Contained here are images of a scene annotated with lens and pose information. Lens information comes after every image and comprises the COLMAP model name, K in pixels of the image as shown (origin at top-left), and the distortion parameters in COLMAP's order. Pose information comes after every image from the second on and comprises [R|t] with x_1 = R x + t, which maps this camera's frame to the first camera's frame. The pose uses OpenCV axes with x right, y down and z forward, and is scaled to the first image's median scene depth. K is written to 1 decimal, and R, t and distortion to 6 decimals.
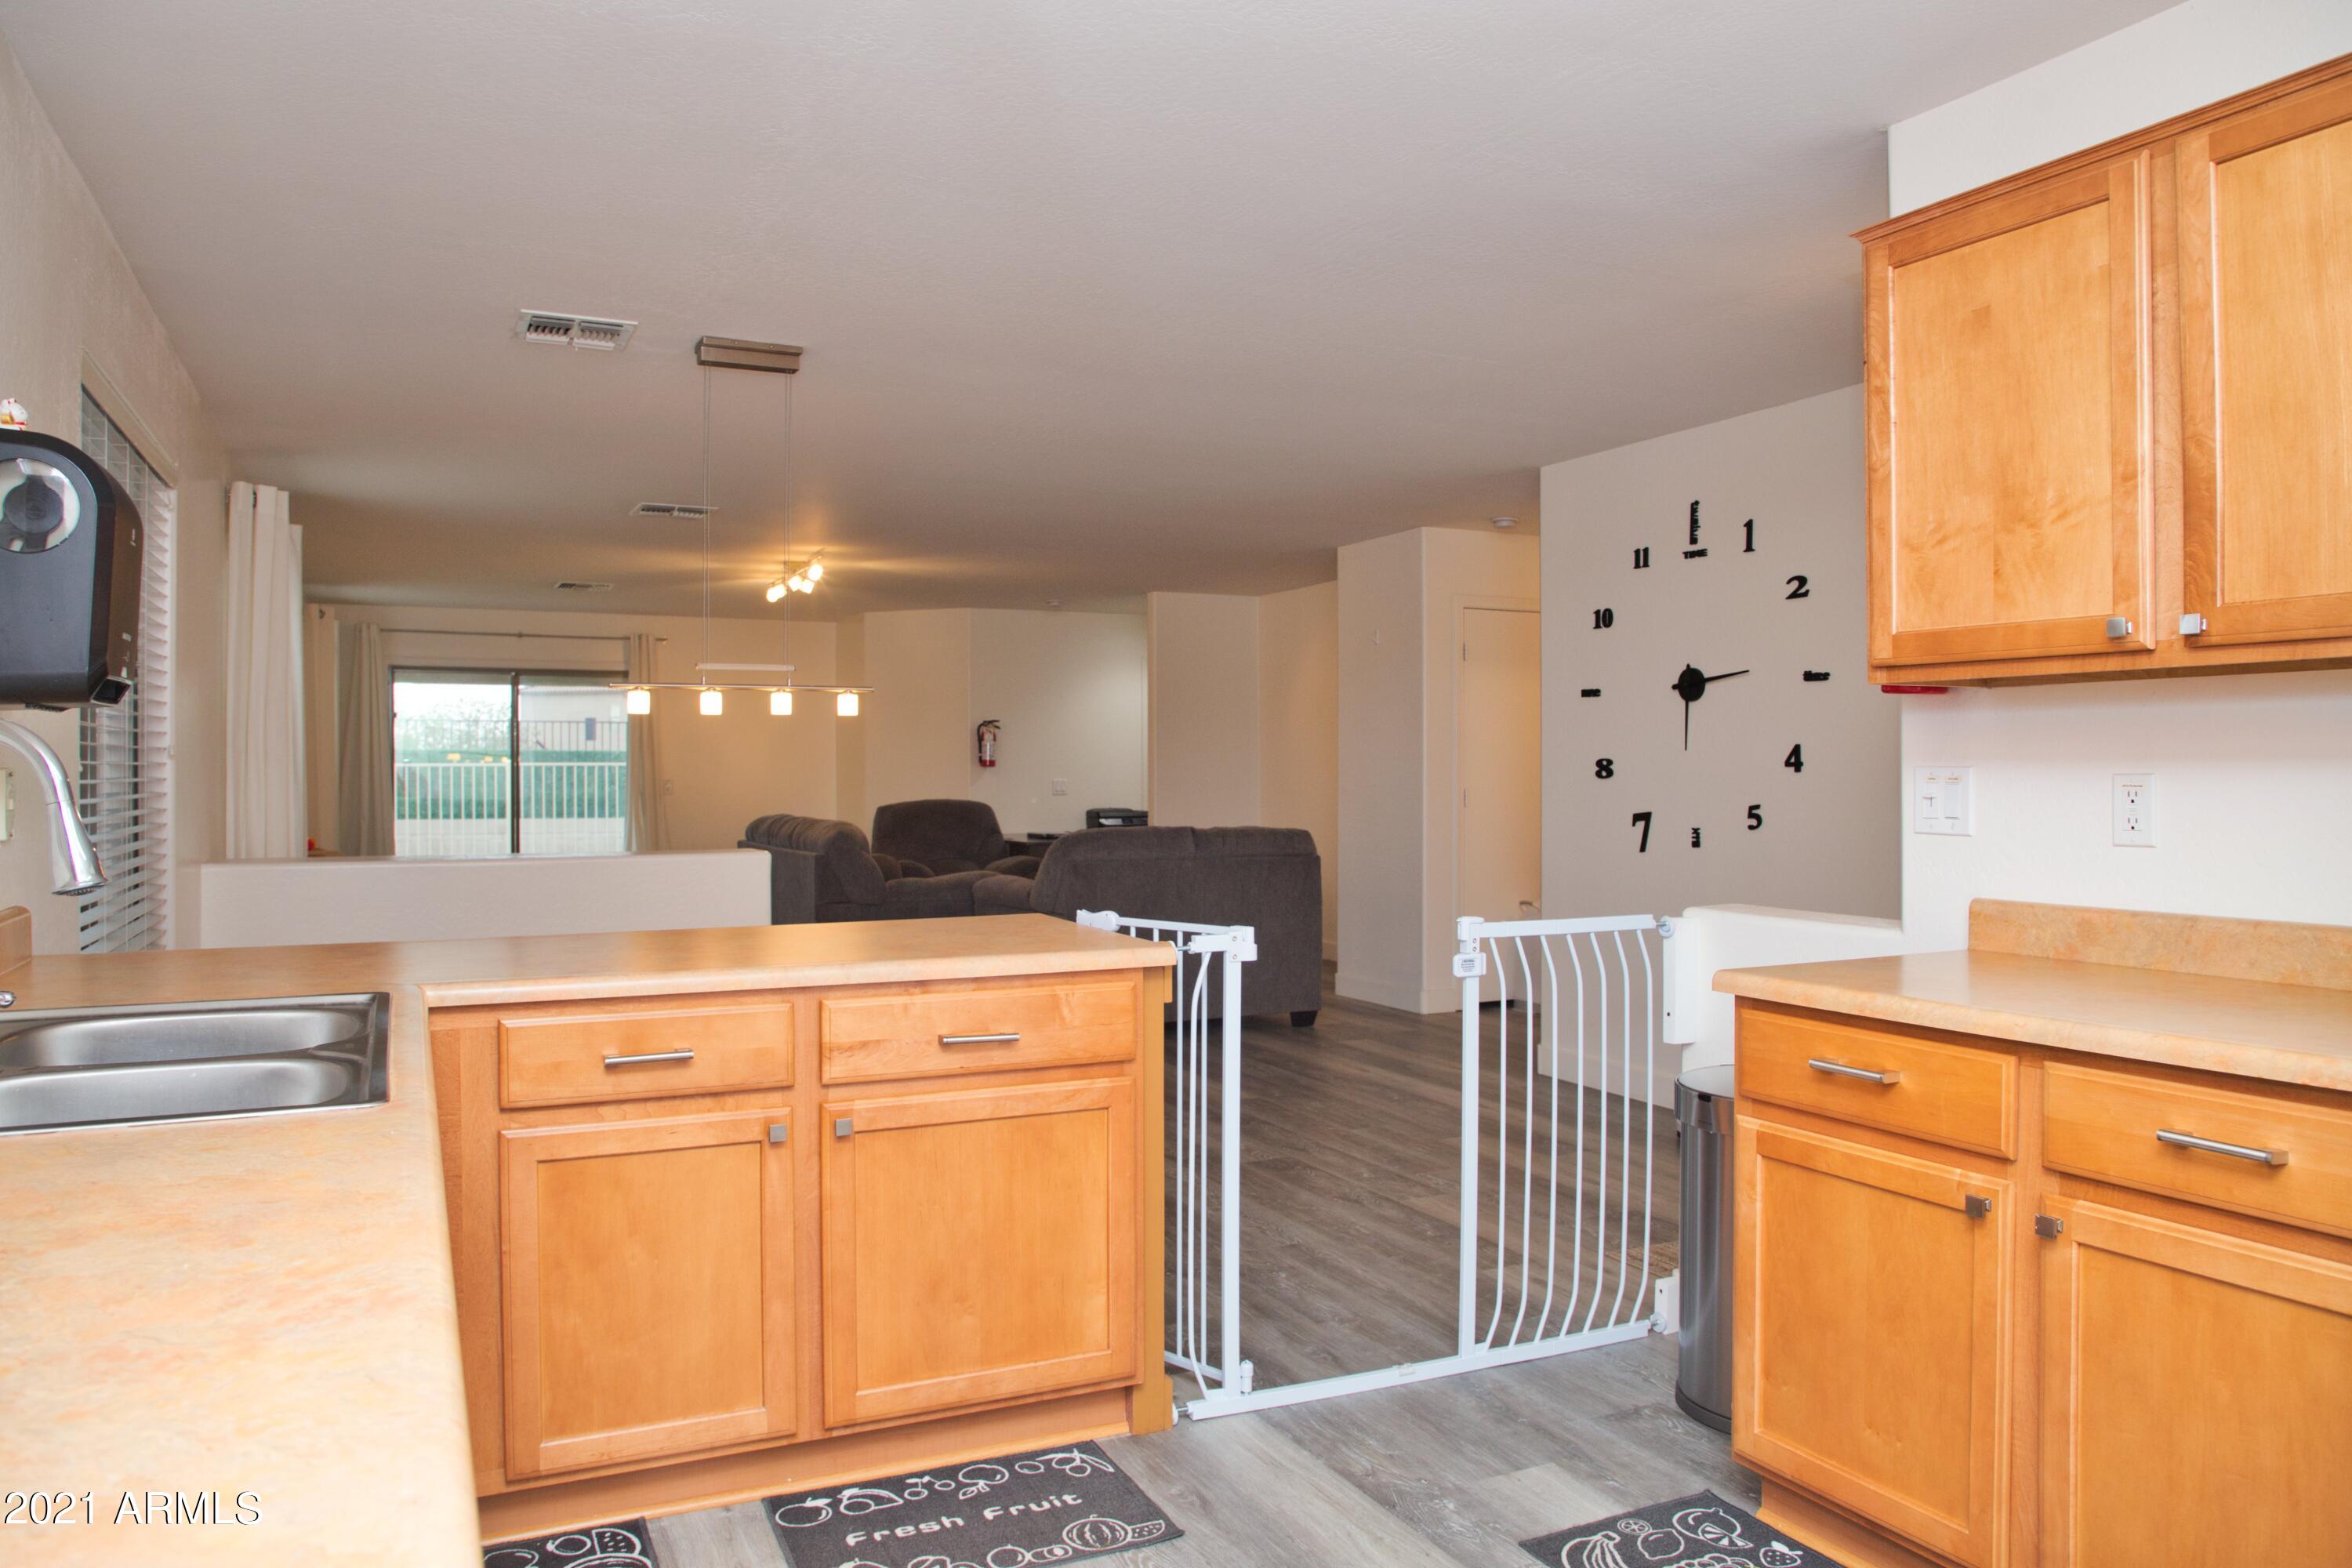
lens RADIAL K [[1606.1, 0, 1175.7], [0, 1606.1, 778.6], [0, 0, 1]] dist [-0.074342, 0.037571]
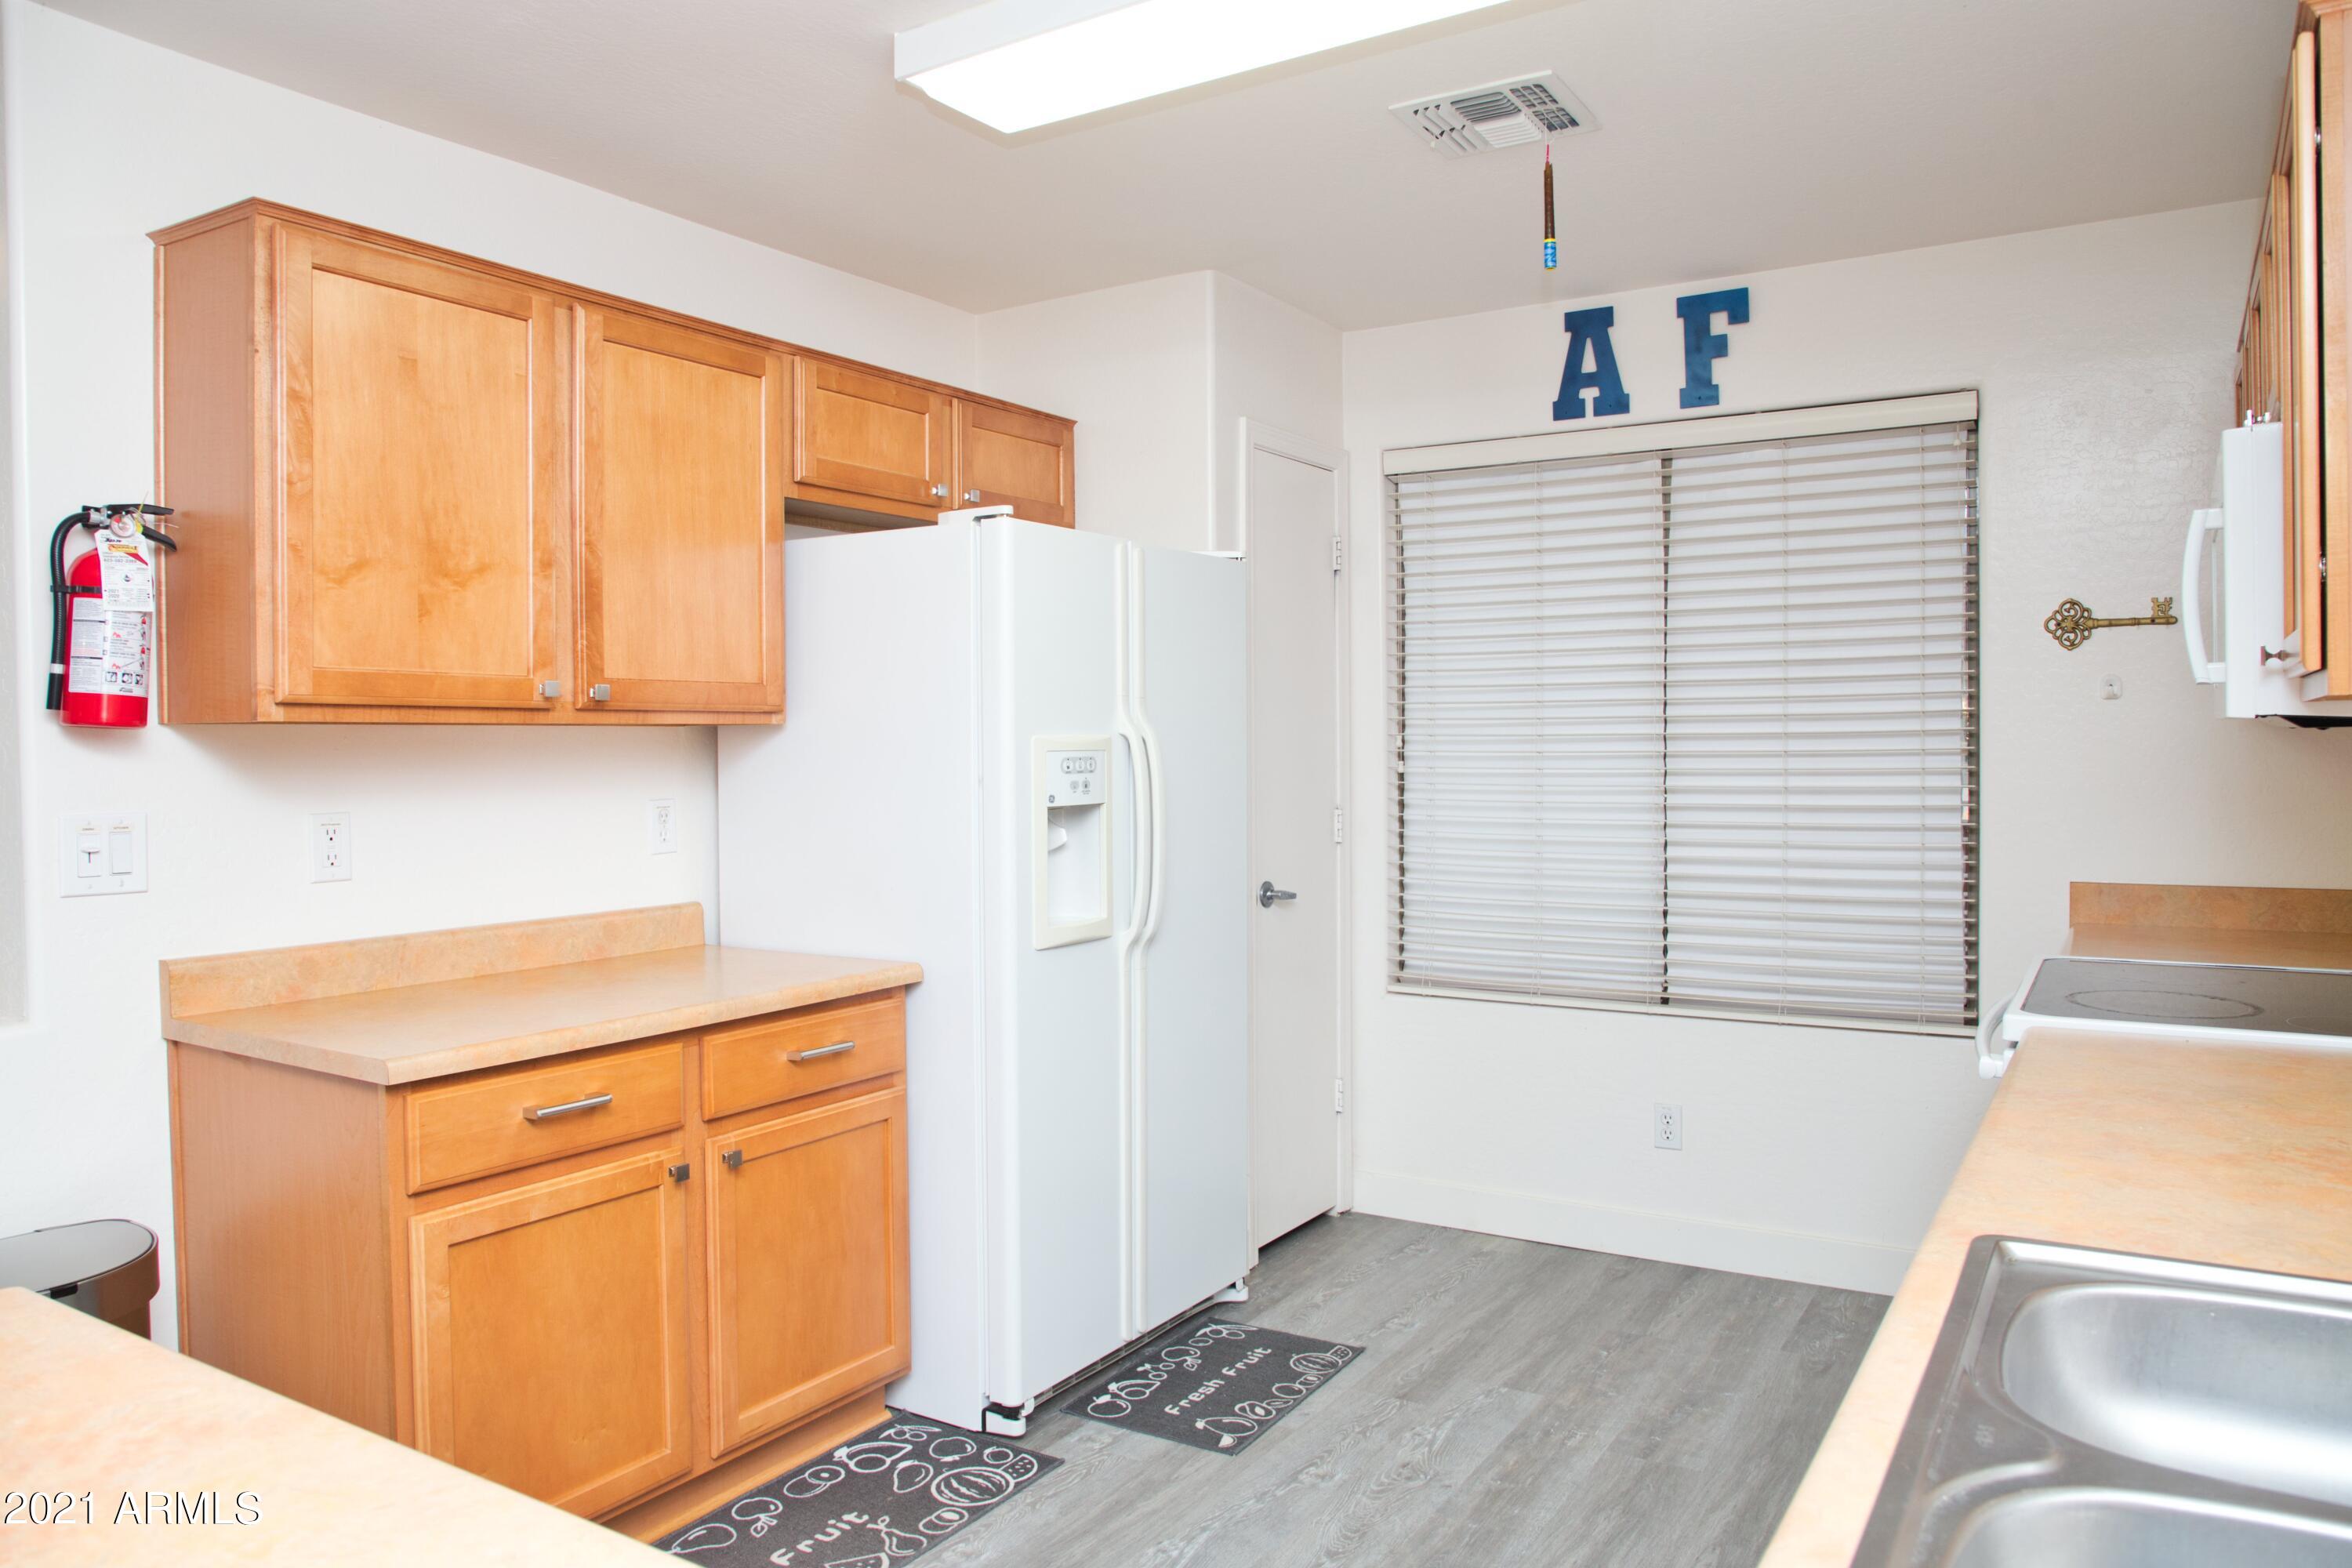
lens RADIAL K [[1606.1, 0, 1165.2], [0, 1606.1, 772.0], [0, 0, 1]] dist [-0.074342, 0.037571]
pose [[-0.529481, -0.011449, 0.848245, -0.418268], [0.012517, 0.999695, 0.021307, -0.032898], [-0.848230, 0.021899, -0.529176, 0.772469]]
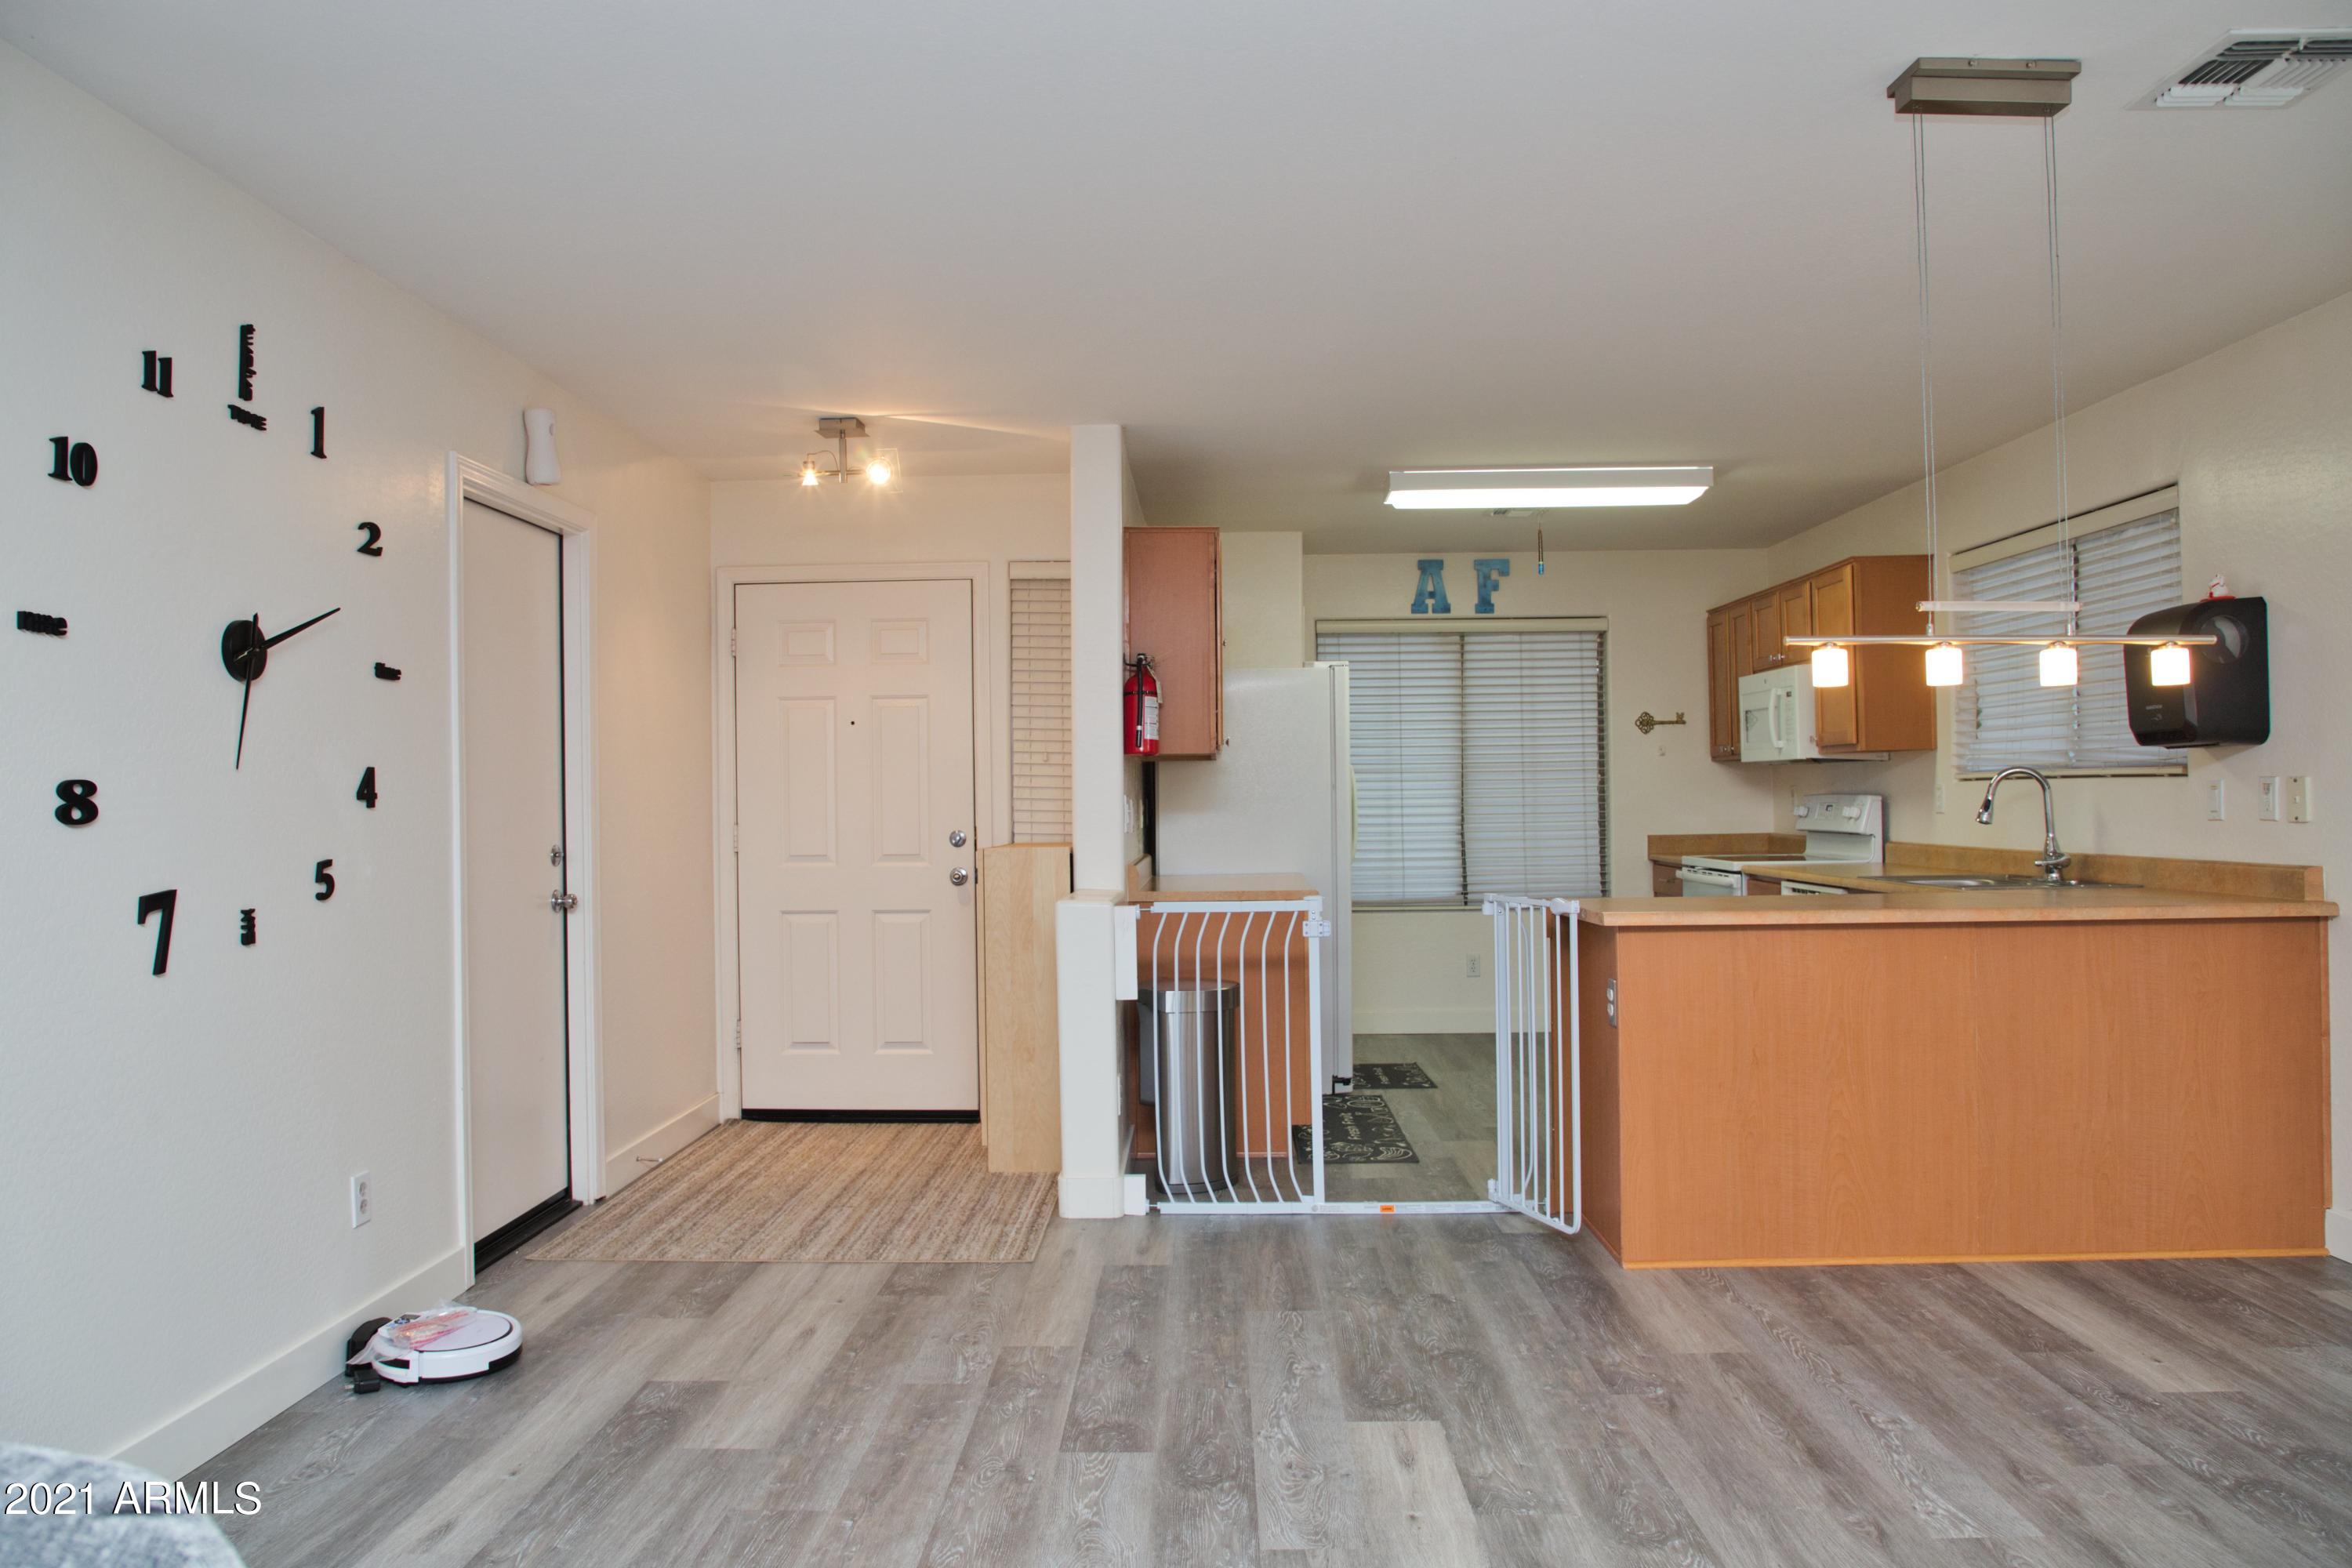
lens RADIAL K [[1606.1, 0, 1169.6], [0, 1606.1, 778.1], [0, 0, 1]] dist [-0.074342, 0.037571]
pose [[-0.886375, 0.019997, 0.462536, -0.334921], [0.017162, 0.999799, -0.010337, -0.005841], [-0.462650, -0.001224, -0.886540, 2.108656]]
